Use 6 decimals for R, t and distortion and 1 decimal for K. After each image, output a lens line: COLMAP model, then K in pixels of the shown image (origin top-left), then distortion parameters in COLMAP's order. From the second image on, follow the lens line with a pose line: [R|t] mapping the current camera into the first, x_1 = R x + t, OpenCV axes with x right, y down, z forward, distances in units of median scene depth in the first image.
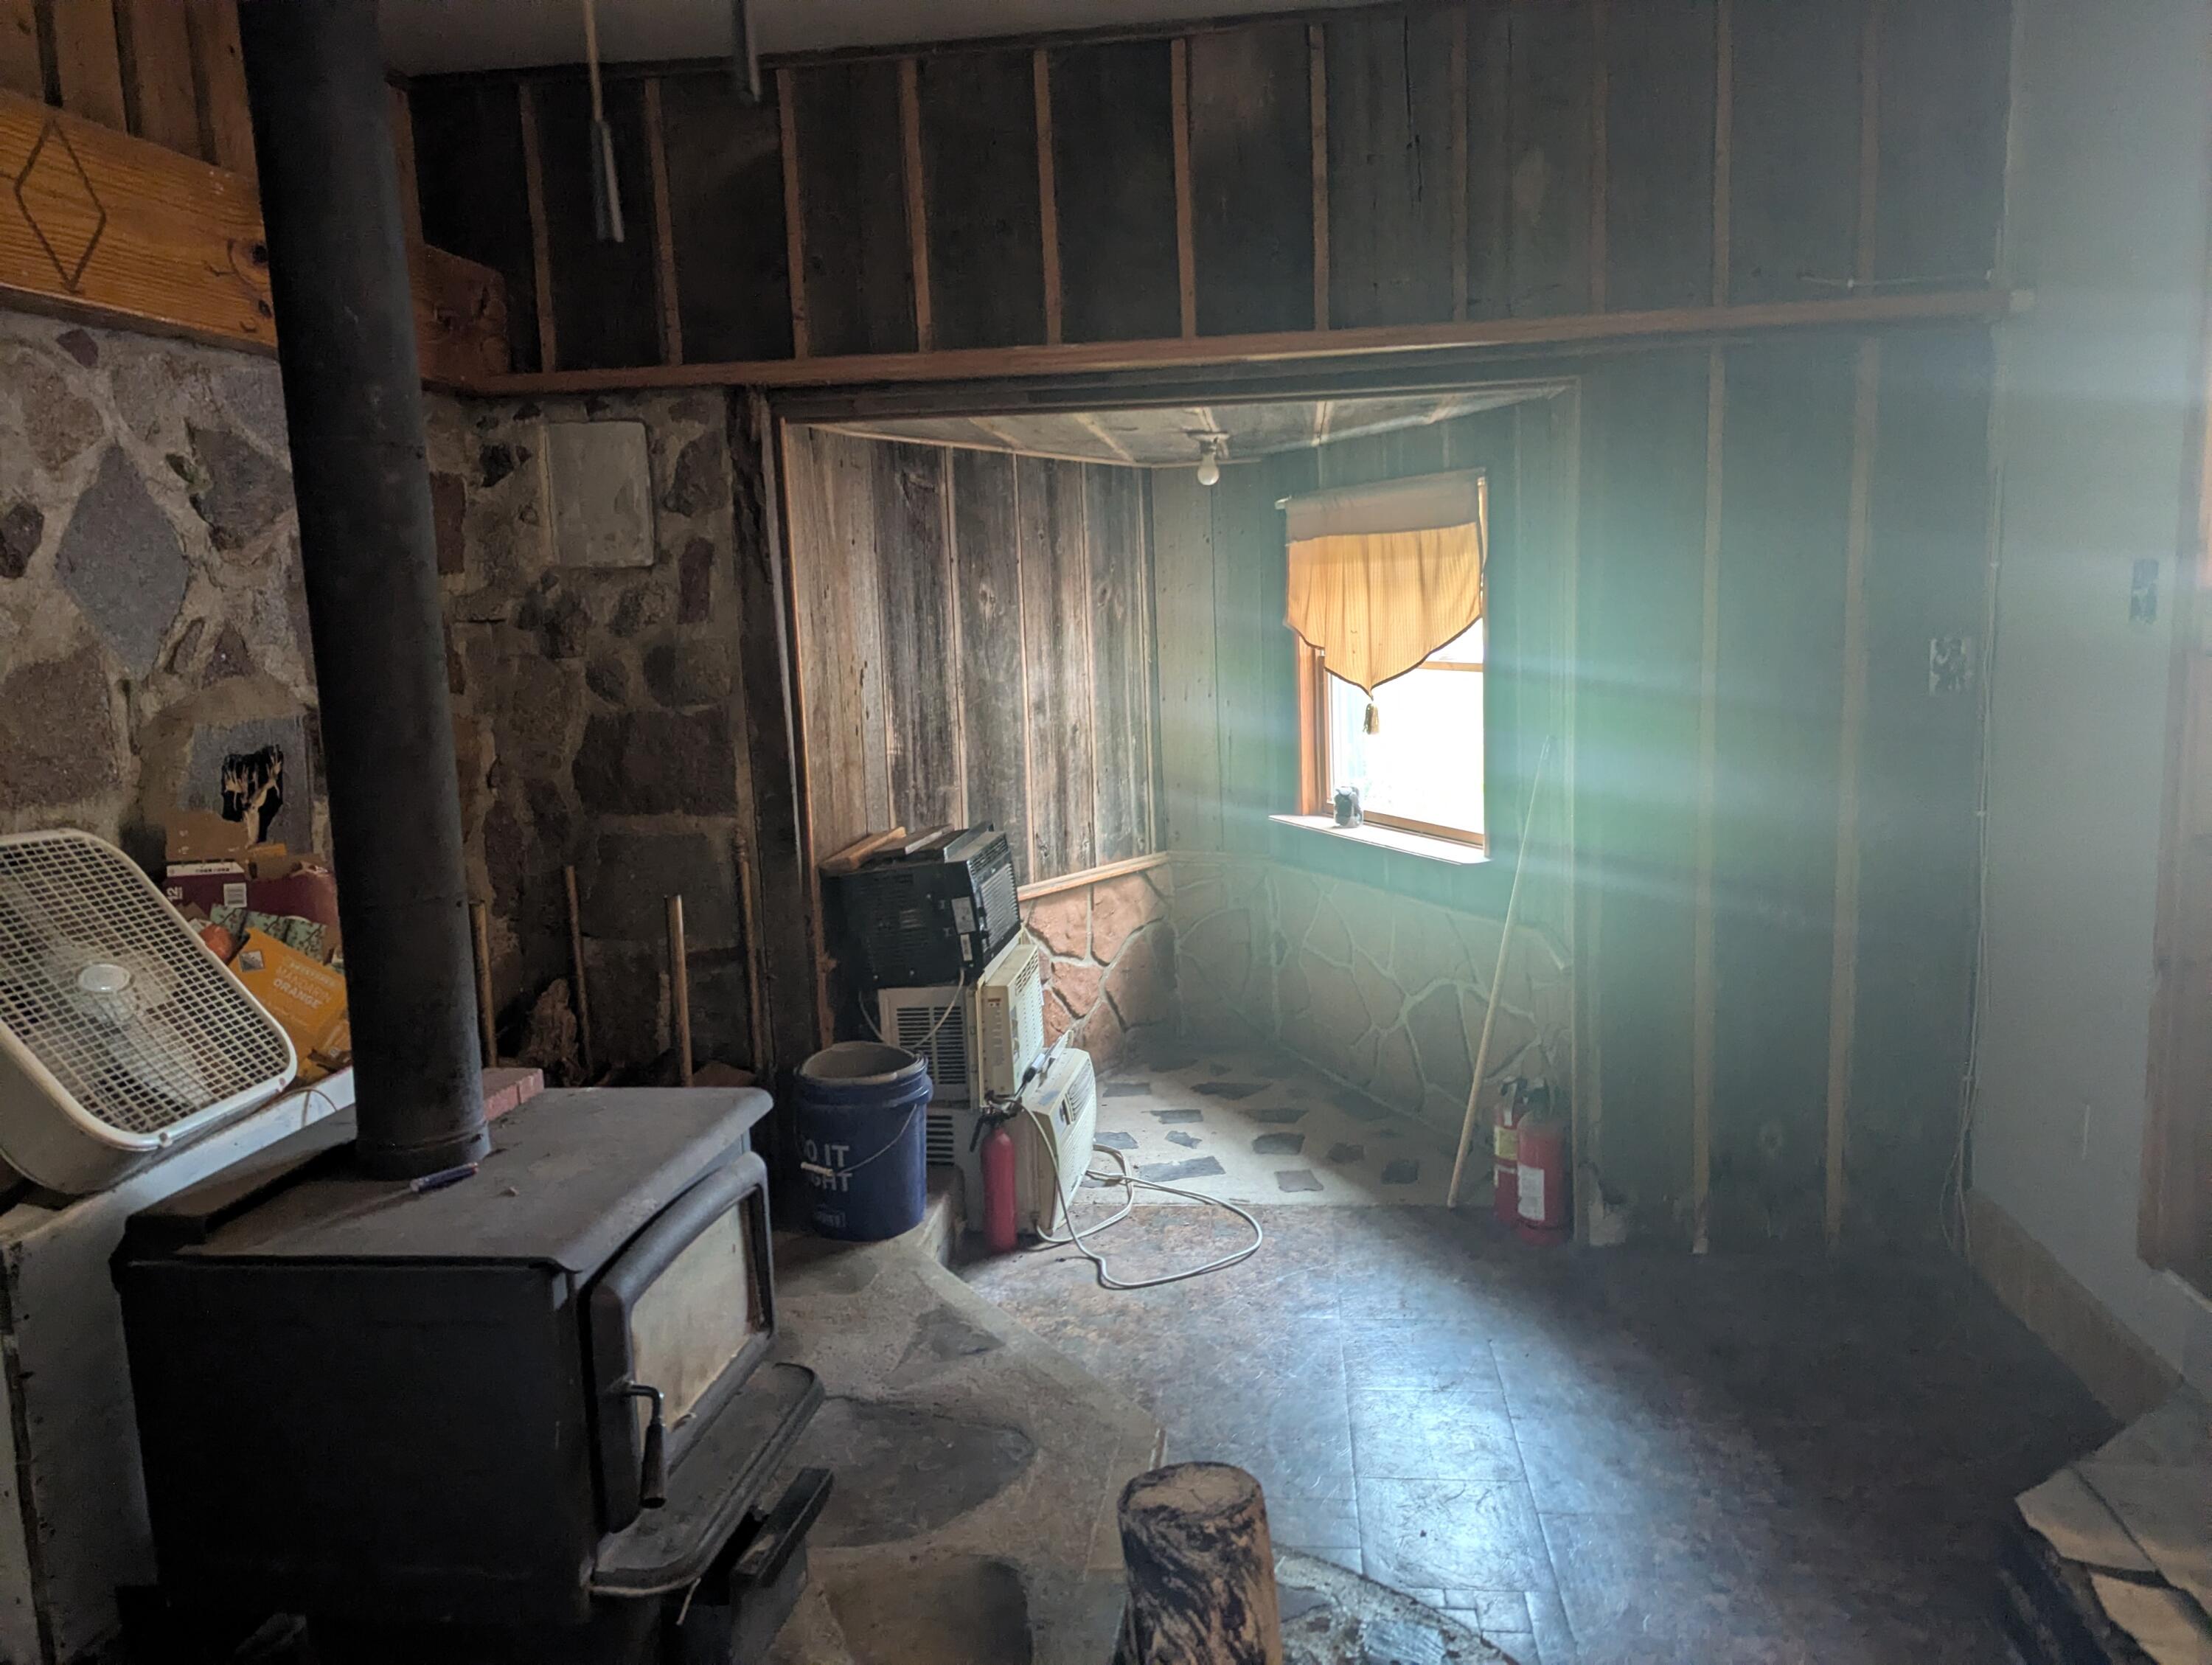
lens RADIAL K [[1588.1, 0, 1111.6], [0, 1588.1, 844.0], [0, 0, 1]] dist [0.069822, -0.040938]
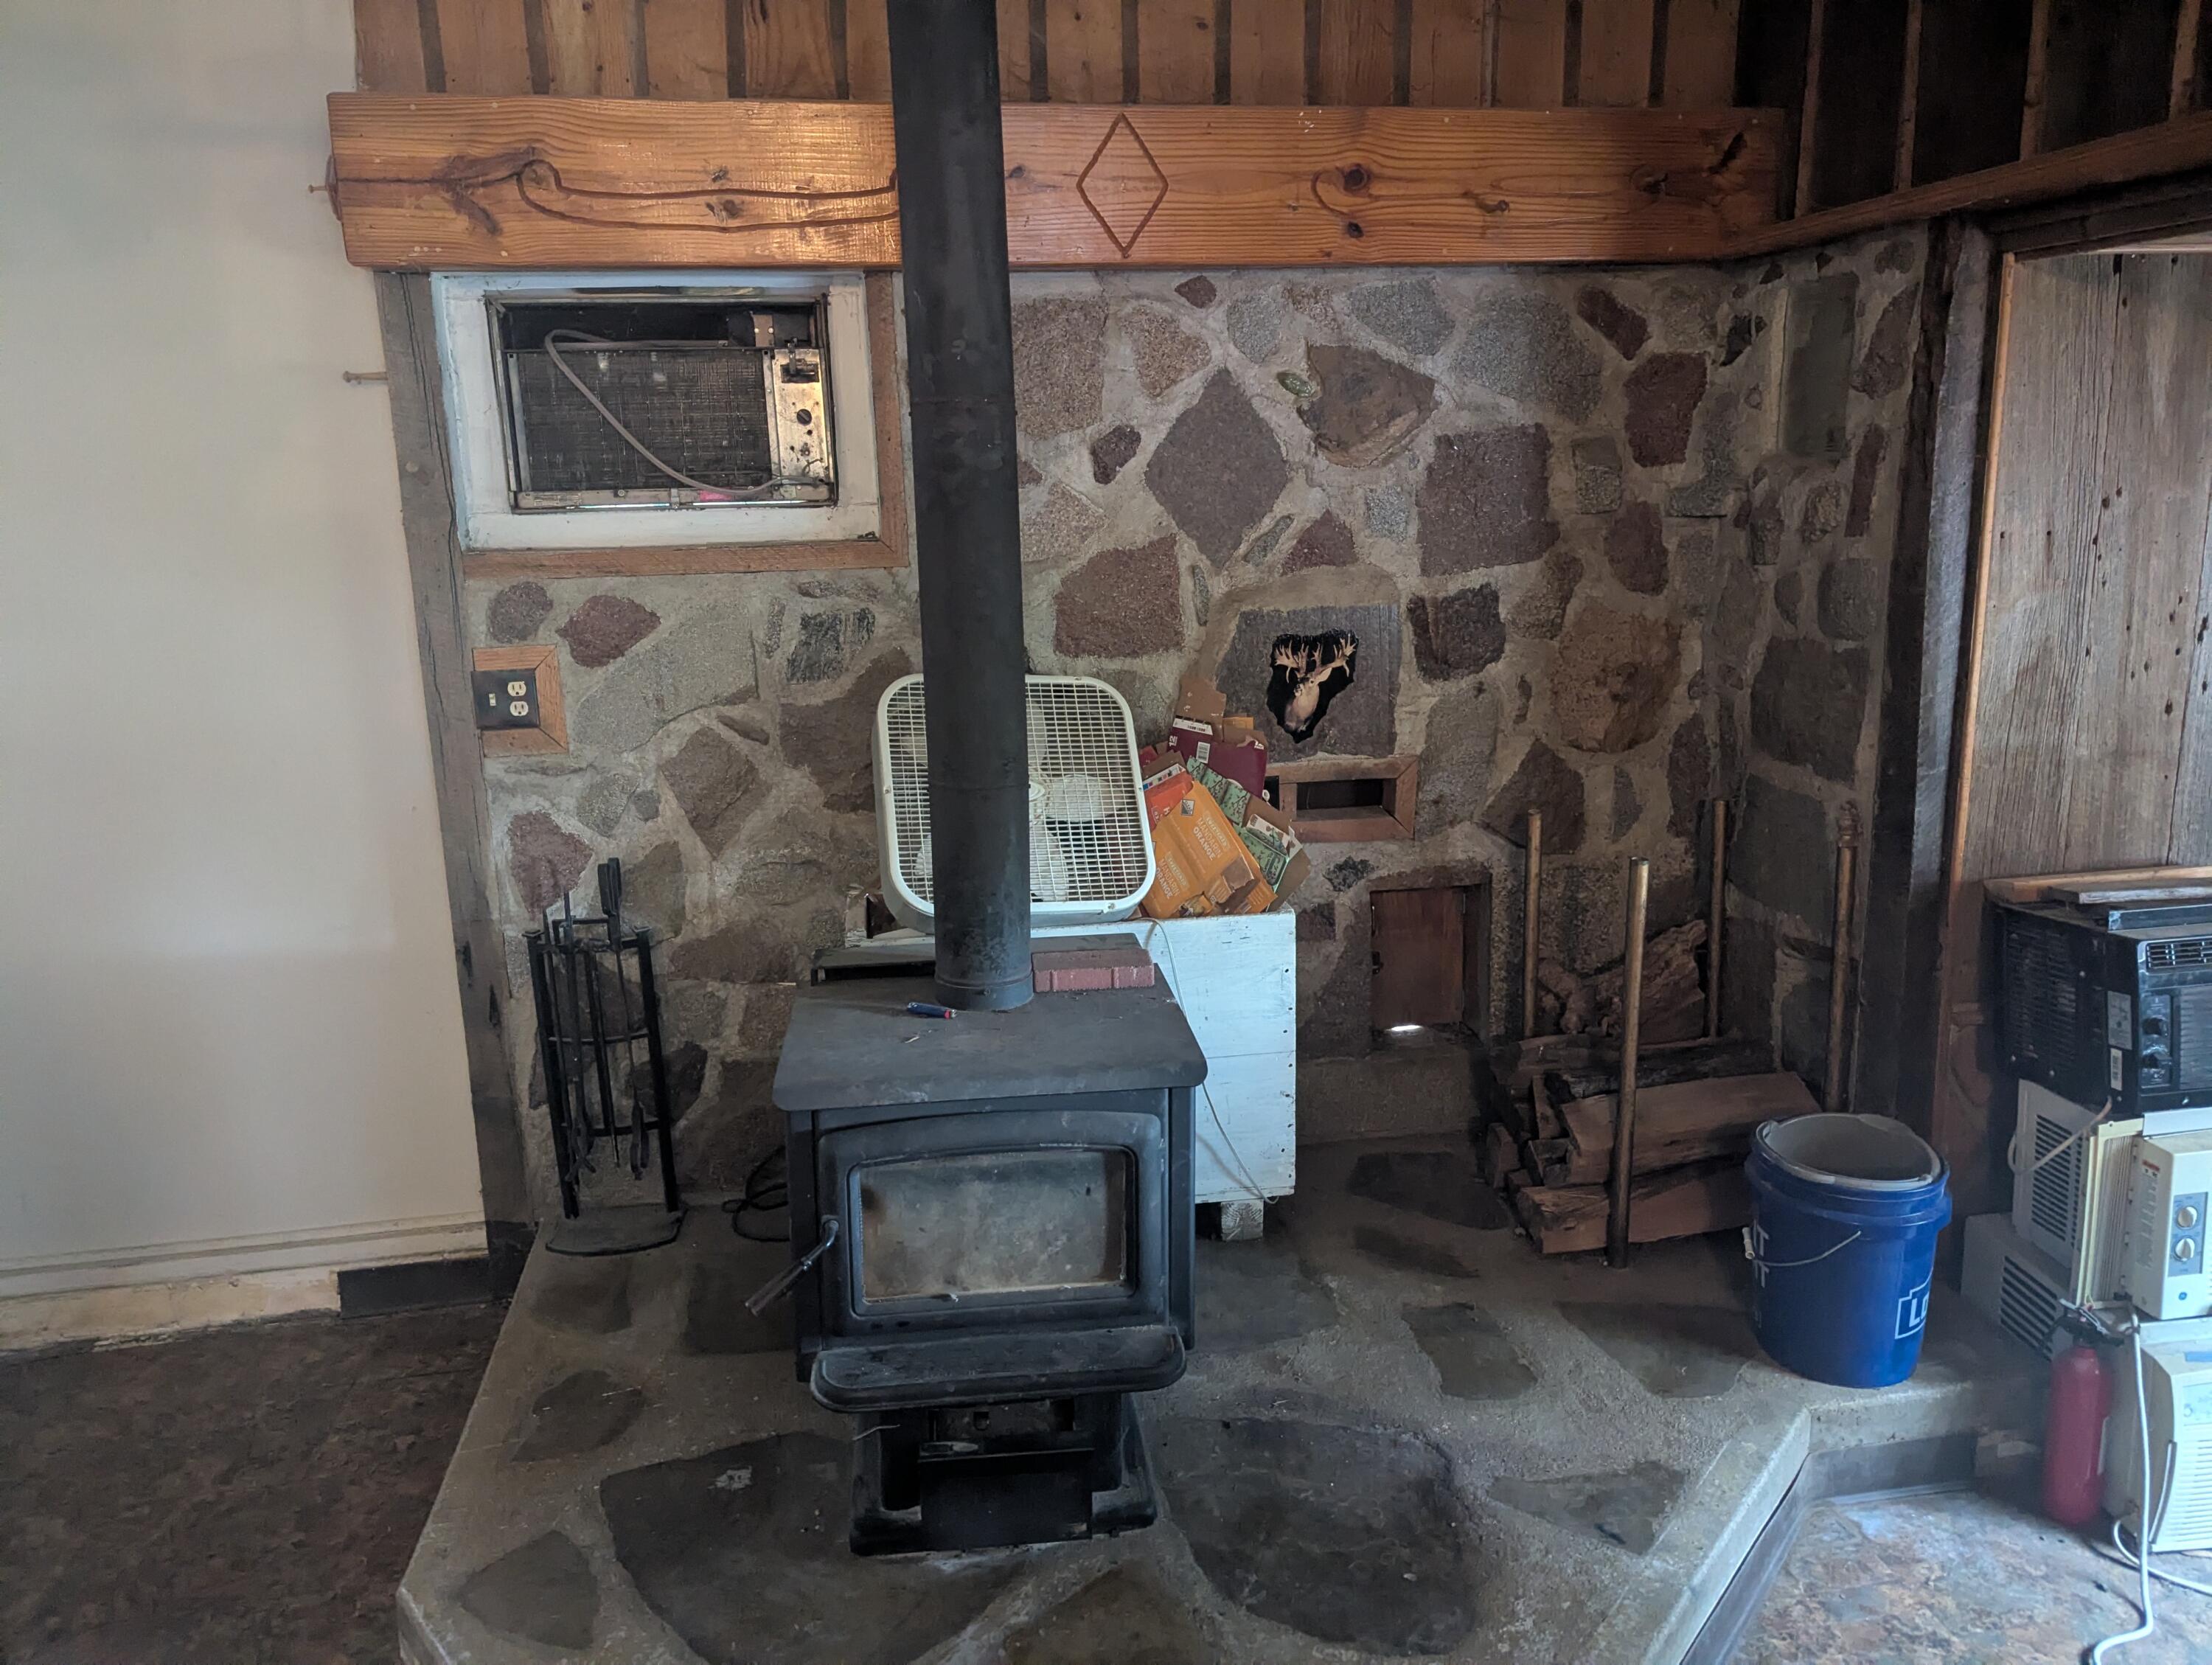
lens RADIAL K [[1553.3, 0, 1104.7], [0, 1553.3, 820.7], [0, 0, 1]] dist [0.057693, -0.052829]
pose [[0.273189, 0.249901, -0.928934, 0.404253], [-0.146339, 0.965224, 0.216627, -0.122417], [0.950764, 0.076759, 0.300259, 0.452020]]
